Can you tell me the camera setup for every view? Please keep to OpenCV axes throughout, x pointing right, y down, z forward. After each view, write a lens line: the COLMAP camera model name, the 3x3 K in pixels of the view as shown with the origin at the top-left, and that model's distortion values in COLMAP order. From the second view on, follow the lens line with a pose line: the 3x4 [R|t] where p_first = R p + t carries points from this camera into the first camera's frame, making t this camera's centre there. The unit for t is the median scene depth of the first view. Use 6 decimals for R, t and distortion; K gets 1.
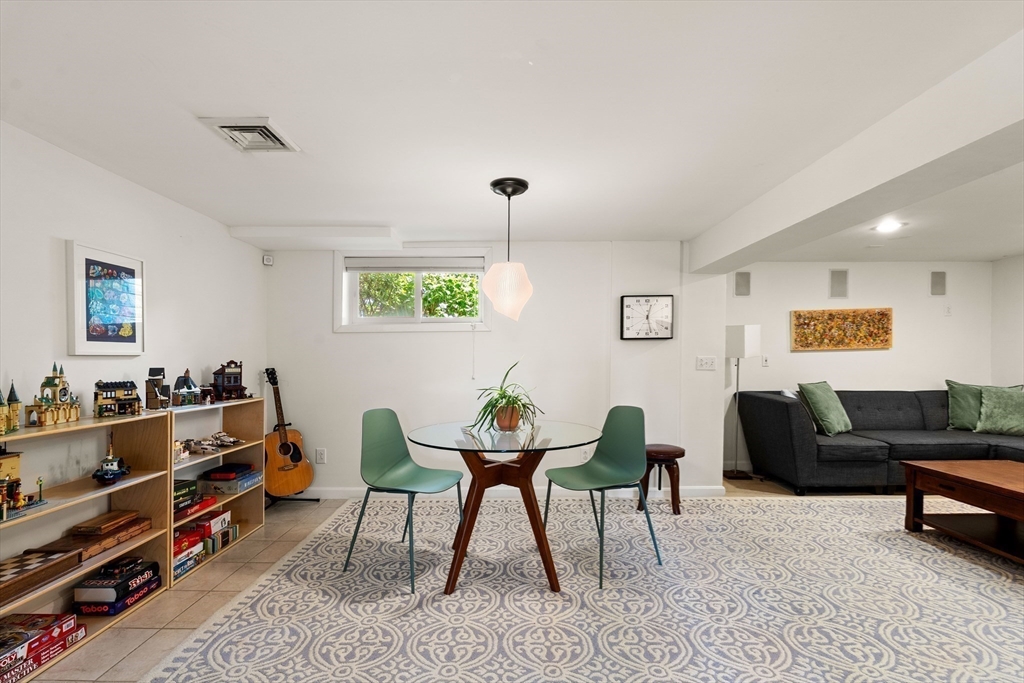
lens RADIAL K [[463.2, 0, 503.0], [0, 463.2, 351.5], [0, 0, 1]] dist [-0.002256, -0.000052]
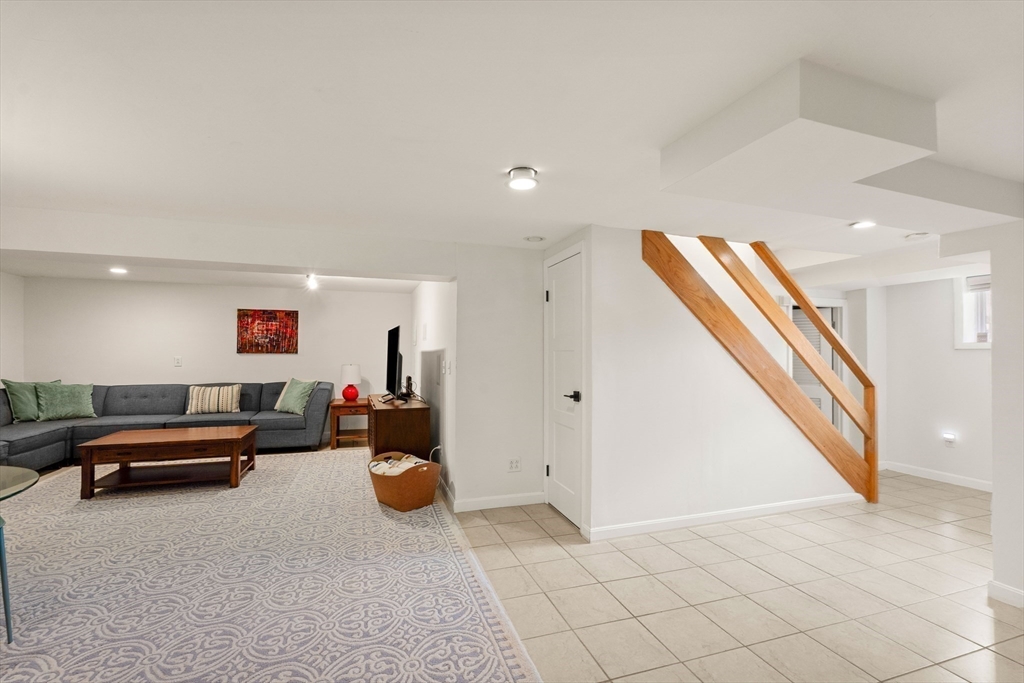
lens RADIAL K [[463.2, 0, 511.8], [0, 463.2, 344.8], [0, 0, 1]] dist [-0.002256, -0.000052]
pose [[-0.311507, 0.016404, 0.950102, -0.800950], [-0.007023, 0.999784, -0.019565, -0.010083], [-0.950218, -0.012767, -0.311325, 0.380113]]
